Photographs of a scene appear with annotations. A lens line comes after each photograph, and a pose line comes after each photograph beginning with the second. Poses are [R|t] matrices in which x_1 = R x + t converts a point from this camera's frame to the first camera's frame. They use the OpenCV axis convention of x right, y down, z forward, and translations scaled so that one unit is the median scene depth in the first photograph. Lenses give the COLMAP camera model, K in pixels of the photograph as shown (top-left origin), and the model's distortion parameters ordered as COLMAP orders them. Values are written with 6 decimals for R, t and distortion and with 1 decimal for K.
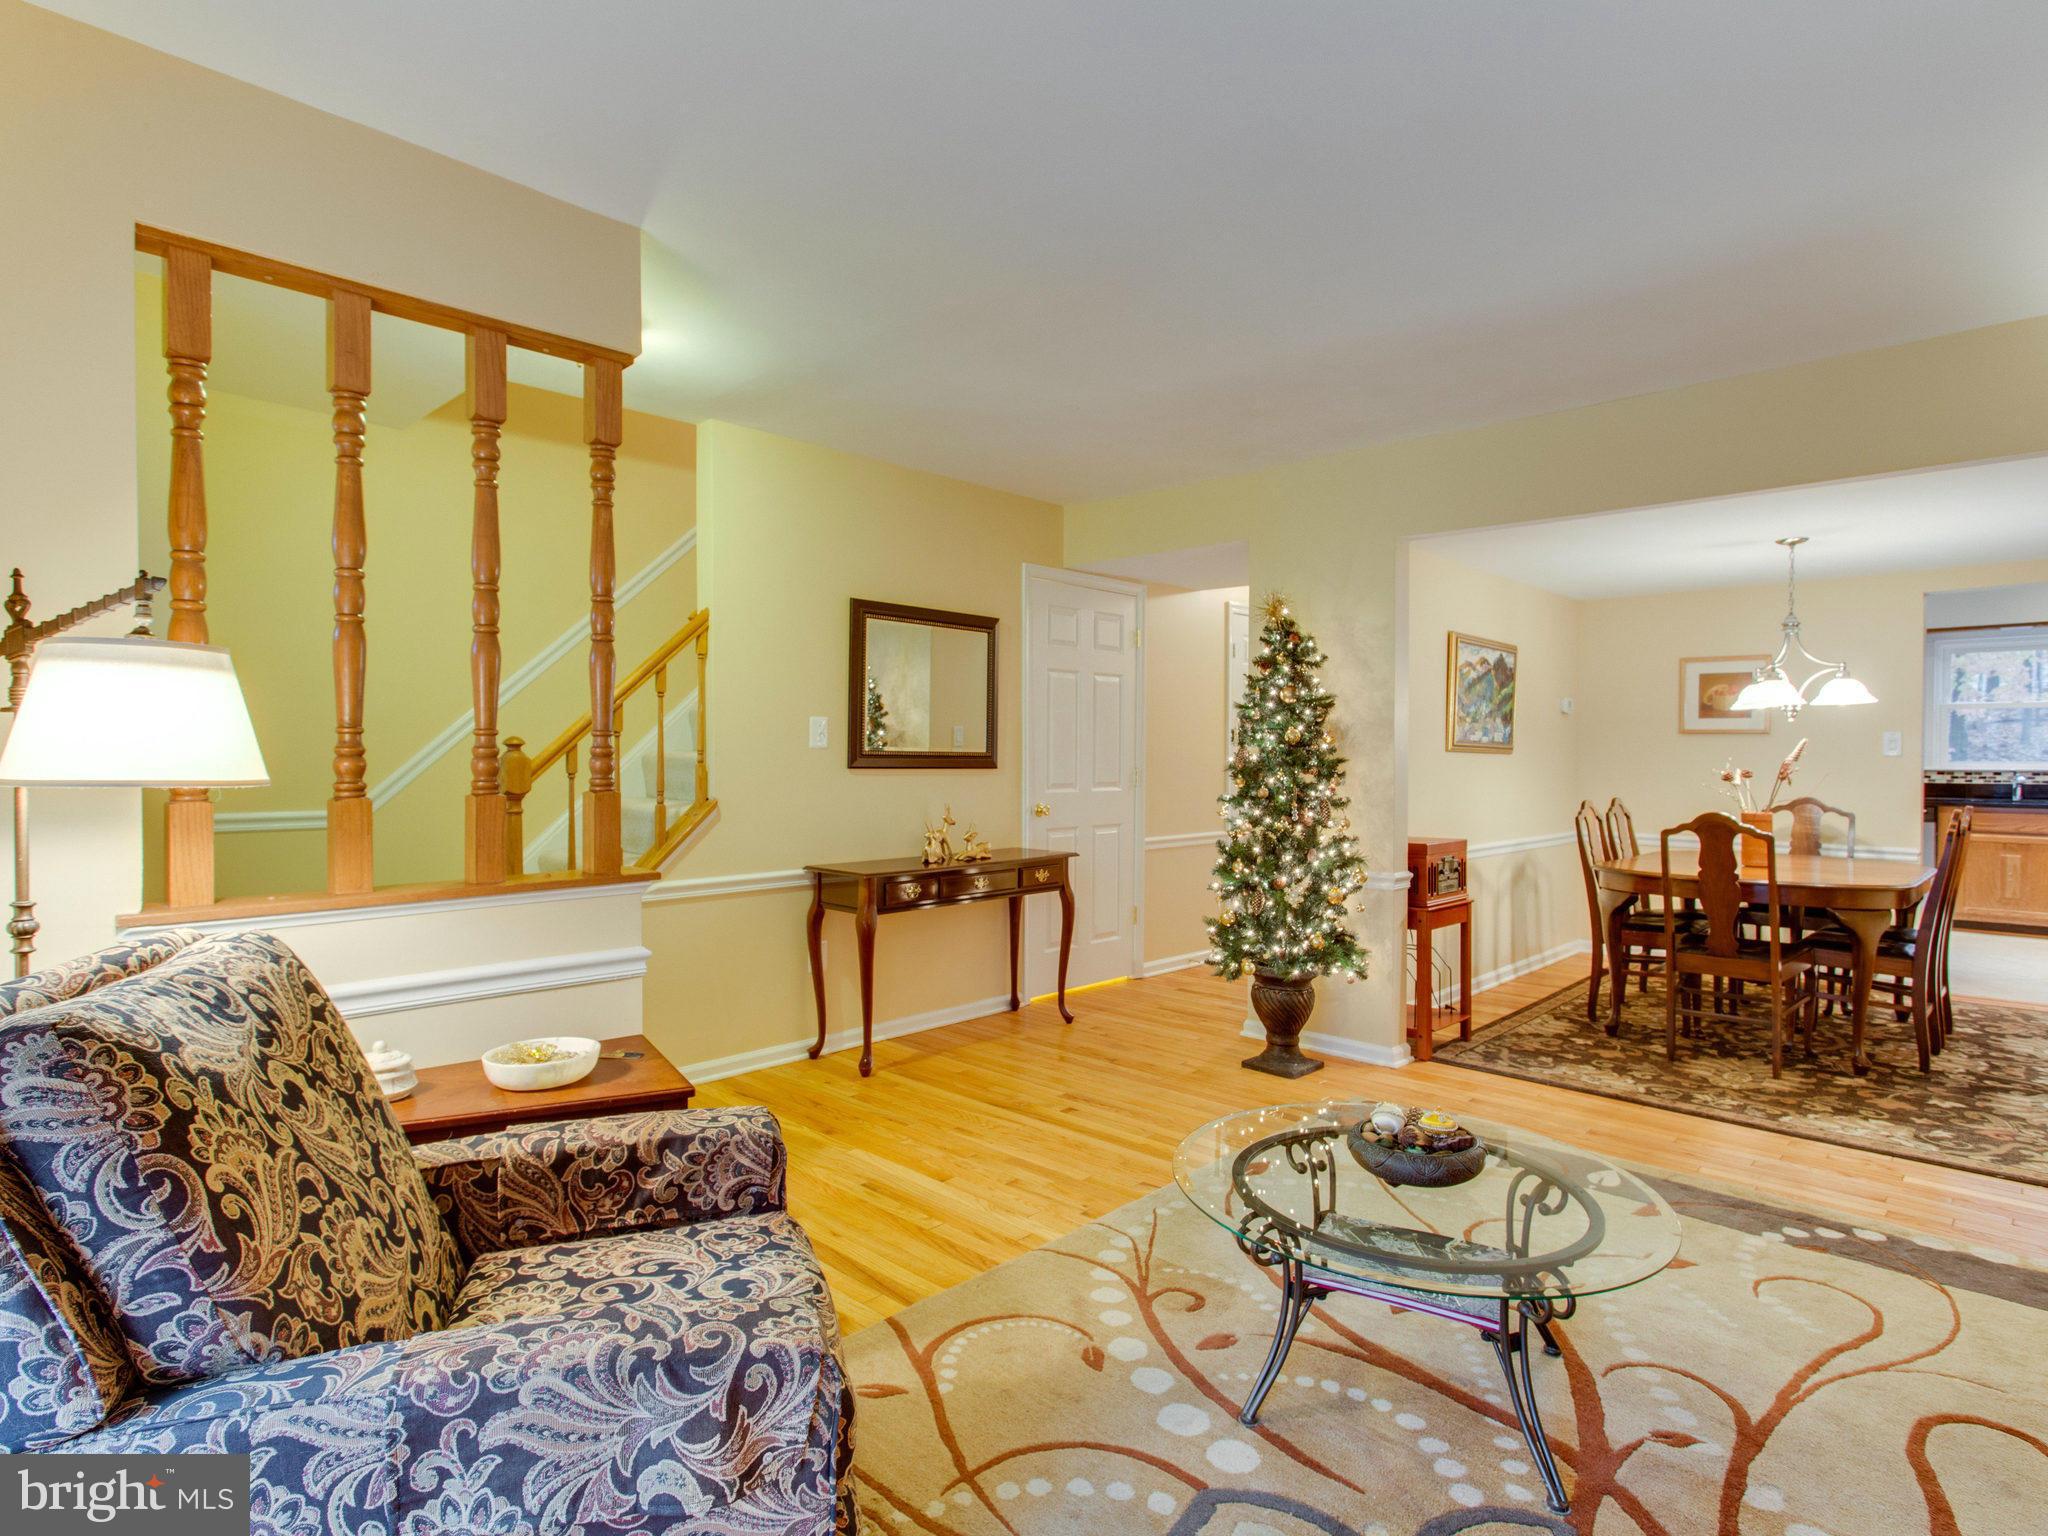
lens RADIAL K [[1098.1, 0, 1030.0], [0, 1098.1, 772.5], [0, 0, 1]] dist [0.002076, -0.002165]
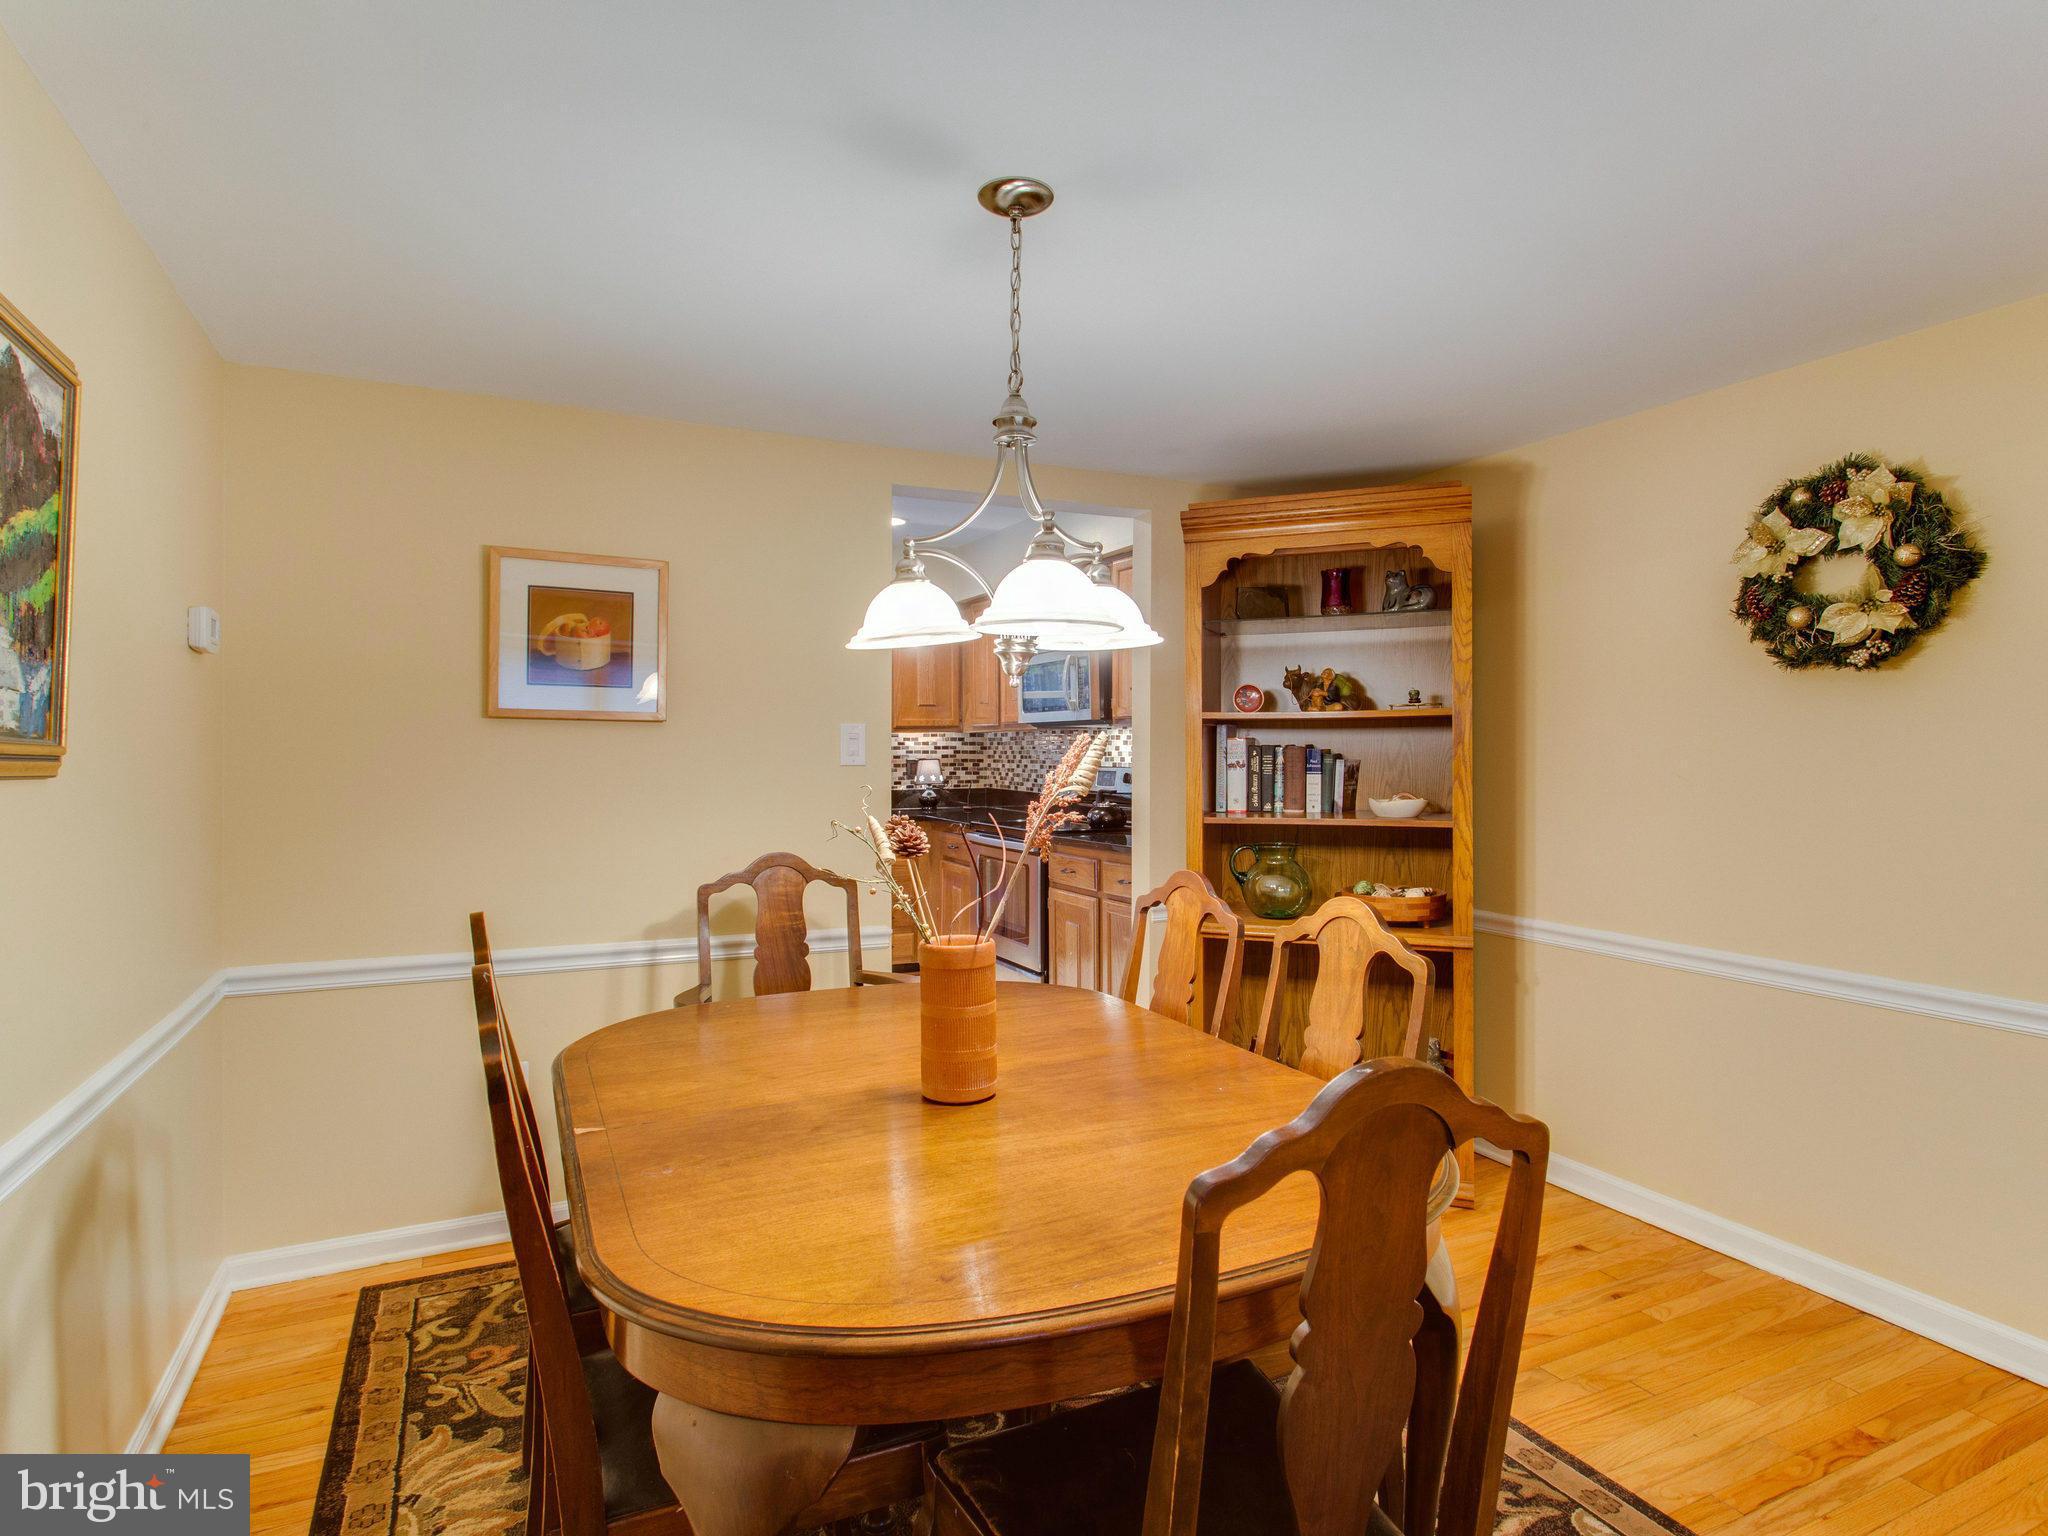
lens RADIAL K [[1097.3, 0, 1022.8], [0, 1097.3, 753.5], [0, 0, 1]] dist [0.001882, -0.001935]
pose [[0.349693, -0.003913, 0.936856, 0.536063], [0.015287, 0.999882, -0.001529, -0.036105], [-0.936740, 0.014856, 0.349712, 1.347688]]
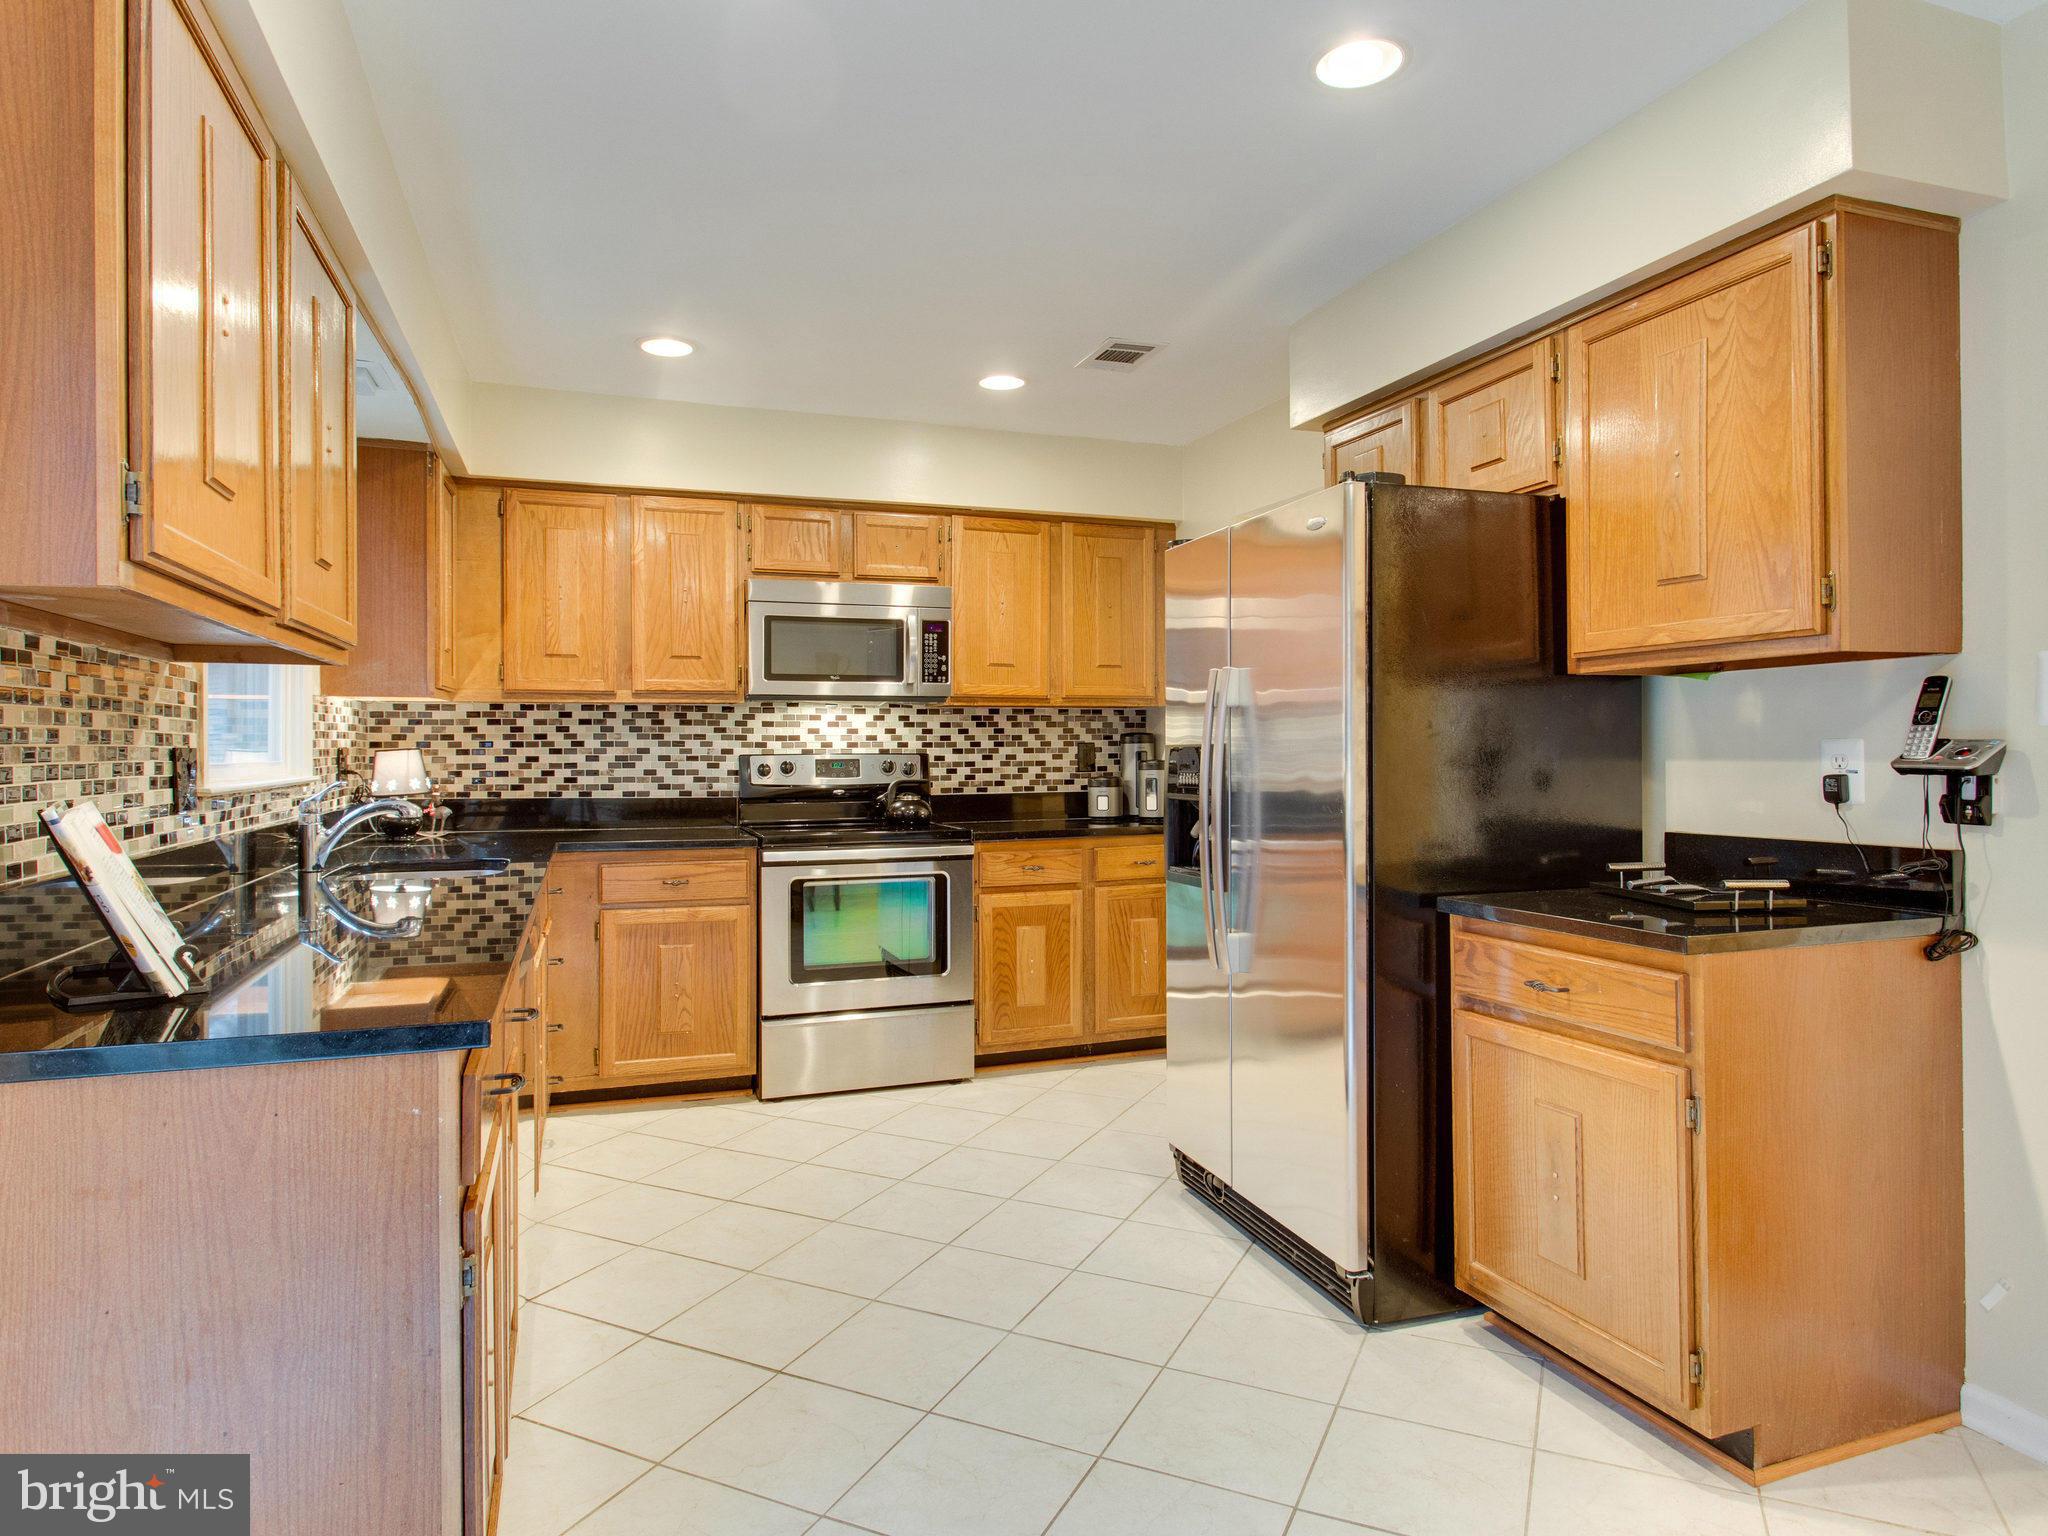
lens RADIAL K [[1097.3, 0, 1022.8], [0, 1097.3, 753.5], [0, 0, 1]] dist [0.001882, -0.001935]
pose [[-0.885034, 0.002416, 0.465520, 1.350663], [0.011942, 0.999775, 0.017515, -0.037603], [-0.465373, 0.021061, -0.884864, 2.960232]]
